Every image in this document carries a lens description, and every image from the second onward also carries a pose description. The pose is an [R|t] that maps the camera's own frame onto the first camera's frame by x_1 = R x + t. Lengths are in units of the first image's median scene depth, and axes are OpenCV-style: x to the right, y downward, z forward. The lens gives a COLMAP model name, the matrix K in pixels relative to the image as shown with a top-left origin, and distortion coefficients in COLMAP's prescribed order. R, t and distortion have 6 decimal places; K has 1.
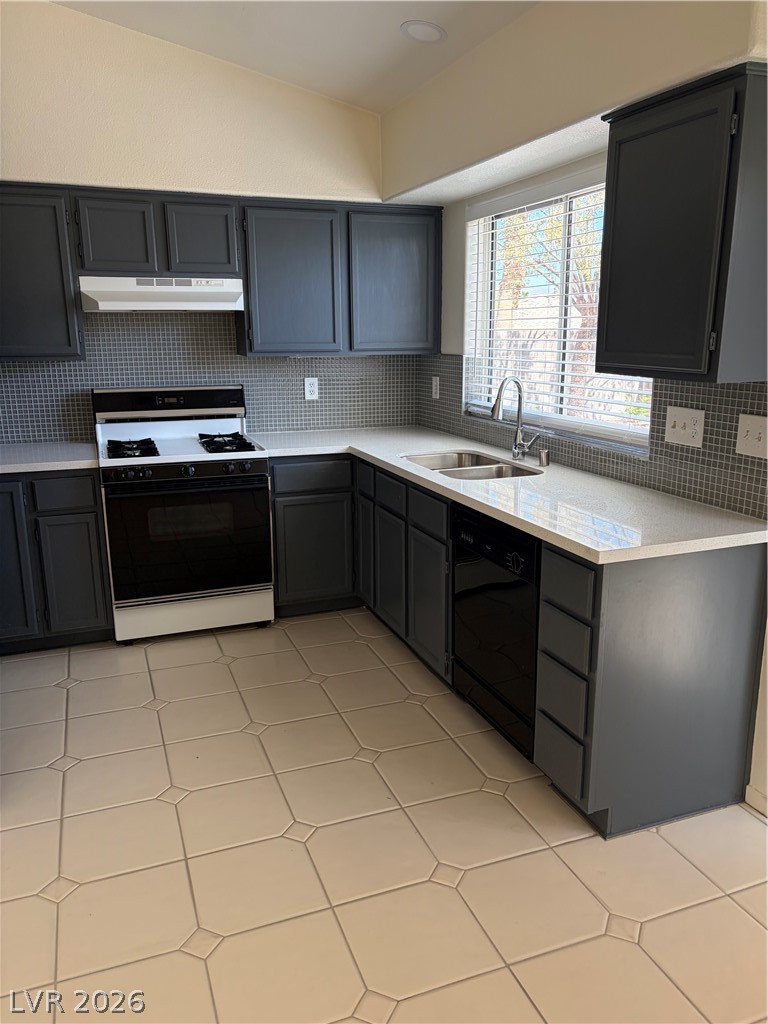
lens RADIAL K [[771.8, 0, 384.3], [0, 771.8, 510.6], [0, 0, 1]] dist [0.035660, -0.010429]
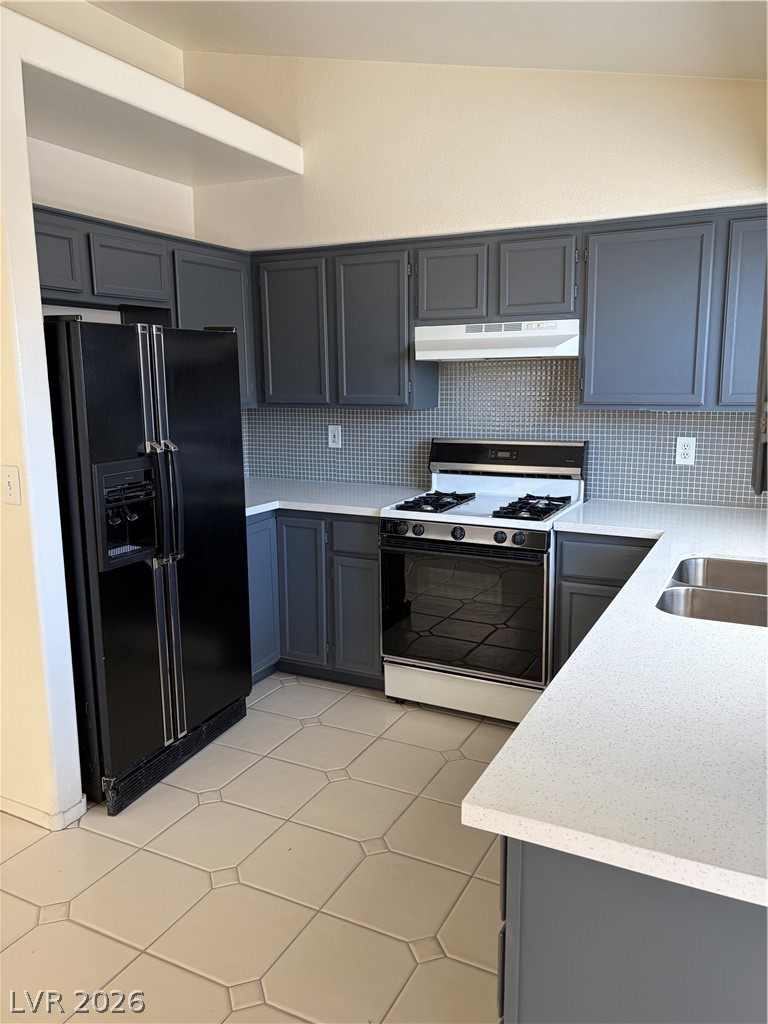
lens RADIAL K [[771.8, 0, 386.9], [0, 771.8, 516.2], [0, 0, 1]] dist [0.035660, -0.010429]
pose [[0.689711, 0.128000, -0.712682, 0.300169], [-0.159390, 0.986948, 0.023007, -0.070996], [0.706324, 0.097726, 0.701110, 0.274552]]
